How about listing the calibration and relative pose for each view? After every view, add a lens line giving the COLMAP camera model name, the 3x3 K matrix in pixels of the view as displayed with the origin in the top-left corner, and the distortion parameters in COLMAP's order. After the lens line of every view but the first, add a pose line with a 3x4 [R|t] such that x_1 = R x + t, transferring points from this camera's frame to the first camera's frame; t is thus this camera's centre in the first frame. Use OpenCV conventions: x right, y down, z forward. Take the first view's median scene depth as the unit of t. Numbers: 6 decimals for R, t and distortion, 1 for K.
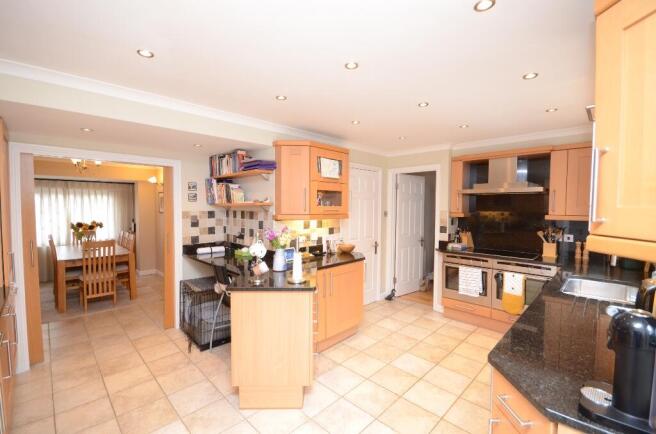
lens RADIAL K [[286.7, 0, 328.0], [0, 286.7, 217.0], [0, 0, 1]] dist [-0.001209, -0.000258]
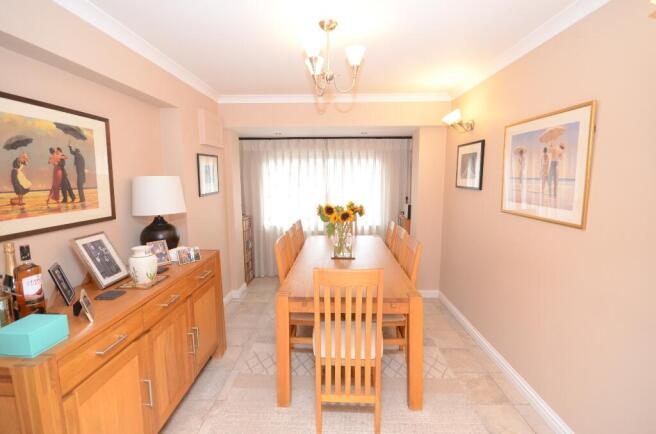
lens RADIAL K [[312.6, 0, 328.0], [0, 312.6, 217.0], [0, 0, 1]] dist [-0.000766, -0.000102]
pose [[0.693792, 0.090069, -0.714521, -0.368452], [-0.024878, 0.994554, 0.101213, -0.015018], [0.719746, -0.052445, 0.692254, 0.485493]]
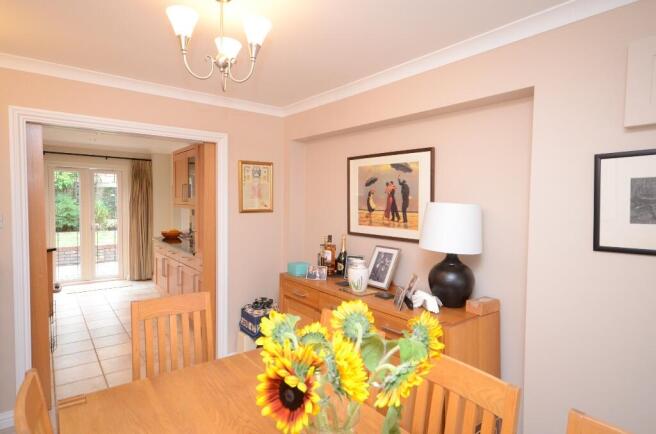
lens RADIAL K [[343.8, 0, 327.8], [0, 343.8, 207.7], [0, 0, 1]] dist [0.001378, 0.000394]
pose [[-0.995608, -0.009613, 0.093126, -0.738356], [-0.003015, 0.997491, 0.070729, -0.042459], [-0.093572, 0.070138, -0.993139, 0.996231]]
